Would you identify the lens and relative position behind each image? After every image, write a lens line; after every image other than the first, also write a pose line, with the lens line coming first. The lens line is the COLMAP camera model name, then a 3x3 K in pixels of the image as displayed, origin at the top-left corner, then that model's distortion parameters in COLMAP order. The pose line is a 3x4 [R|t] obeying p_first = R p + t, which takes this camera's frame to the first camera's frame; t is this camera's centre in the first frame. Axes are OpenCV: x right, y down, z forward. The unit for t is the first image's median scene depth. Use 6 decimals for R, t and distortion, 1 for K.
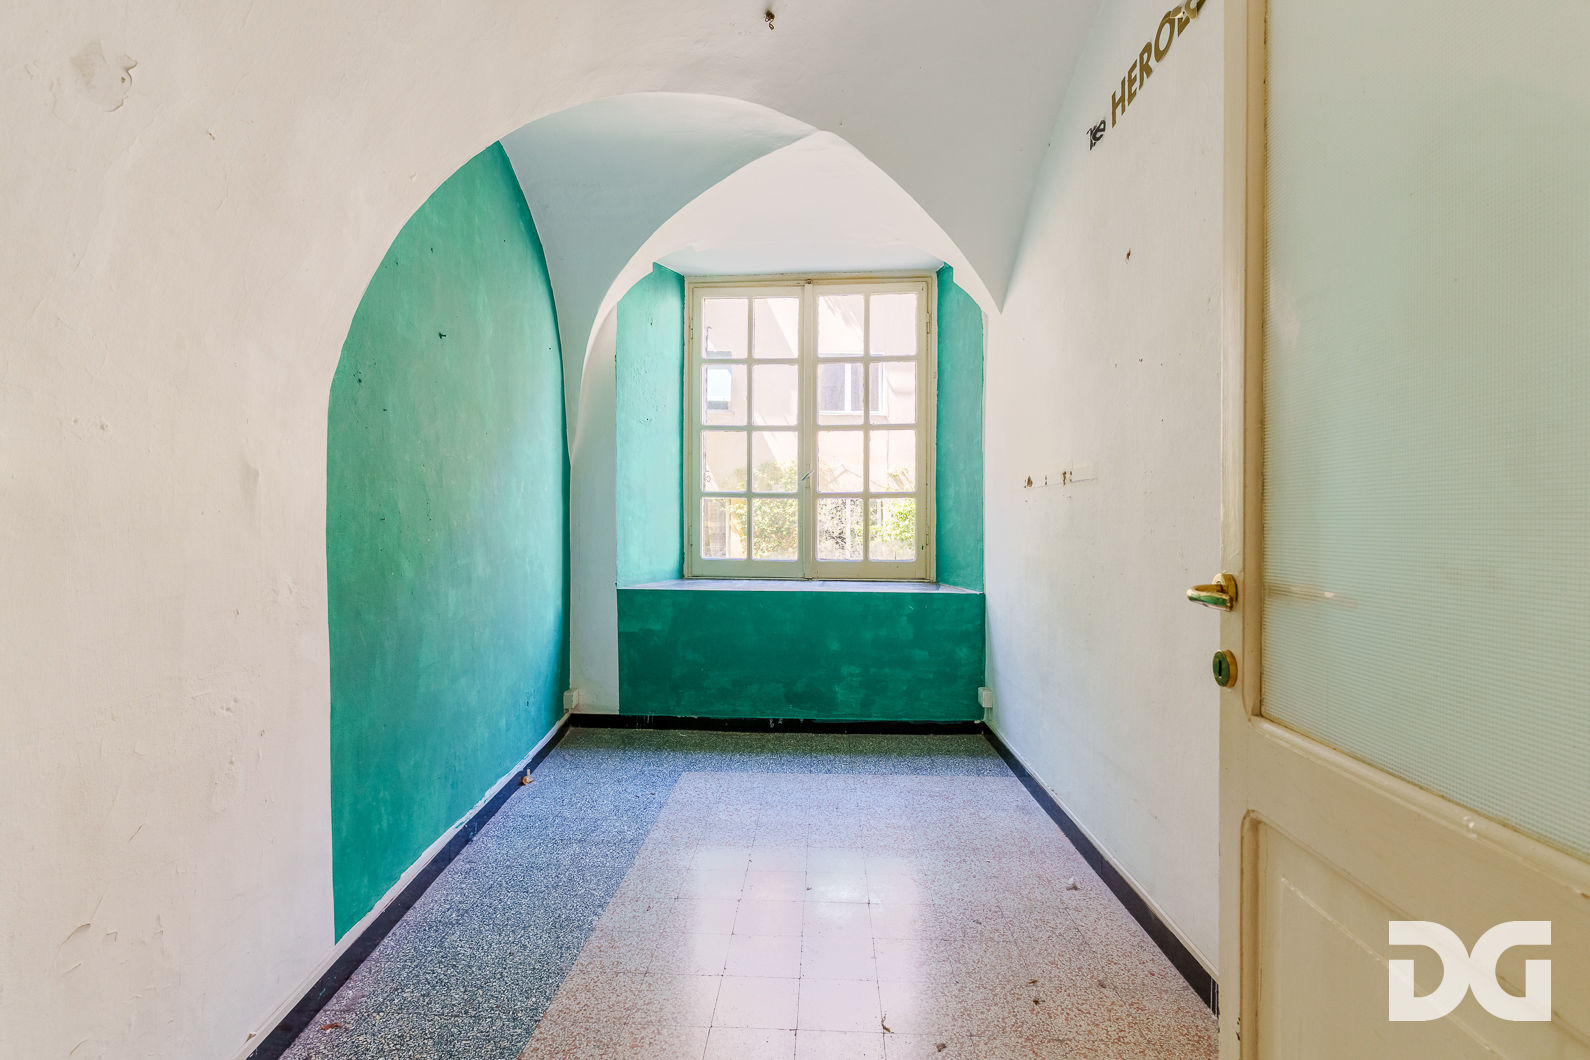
lens RADIAL K [[759.8, 0, 807.2], [0, 759.8, 528.8], [0, 0, 1]] dist [0.002277, -0.001230]
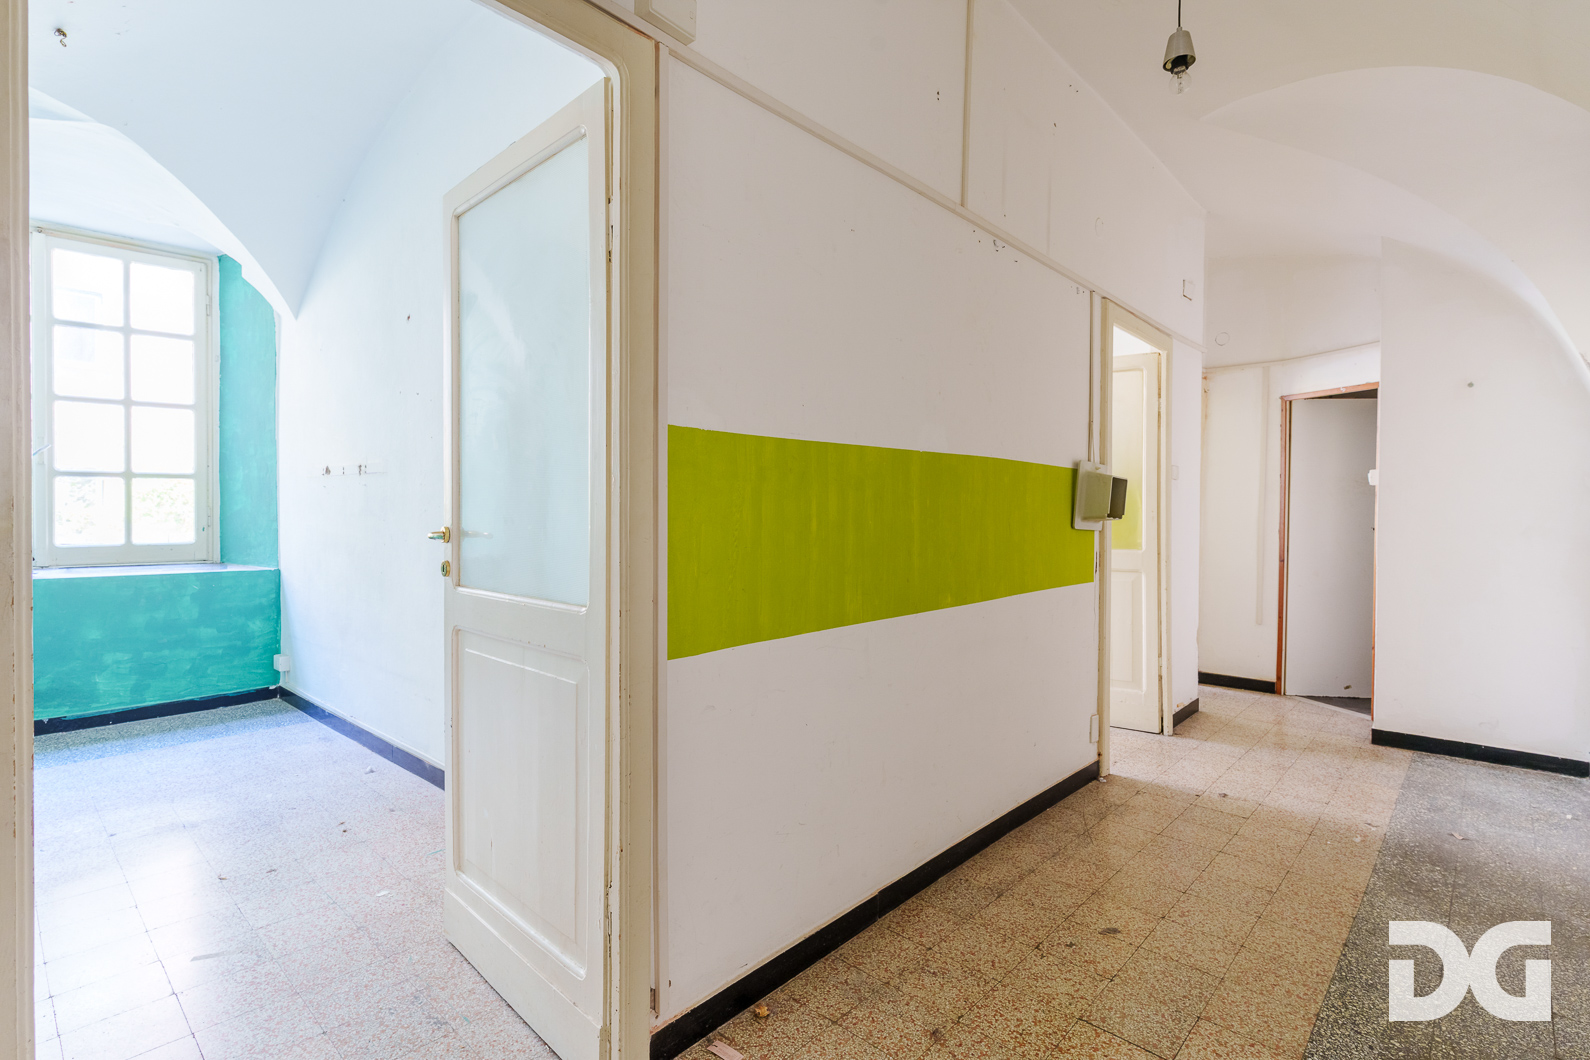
lens RADIAL K [[759.8, 0, 790.4], [0, 759.8, 522.1], [0, 0, 1]] dist [0.002277, -0.001230]
pose [[0.659756, -0.011013, 0.751400, -0.102419], [0.001342, 0.999908, 0.013477, 0.003422], [-0.751479, -0.007883, 0.659710, -0.273381]]
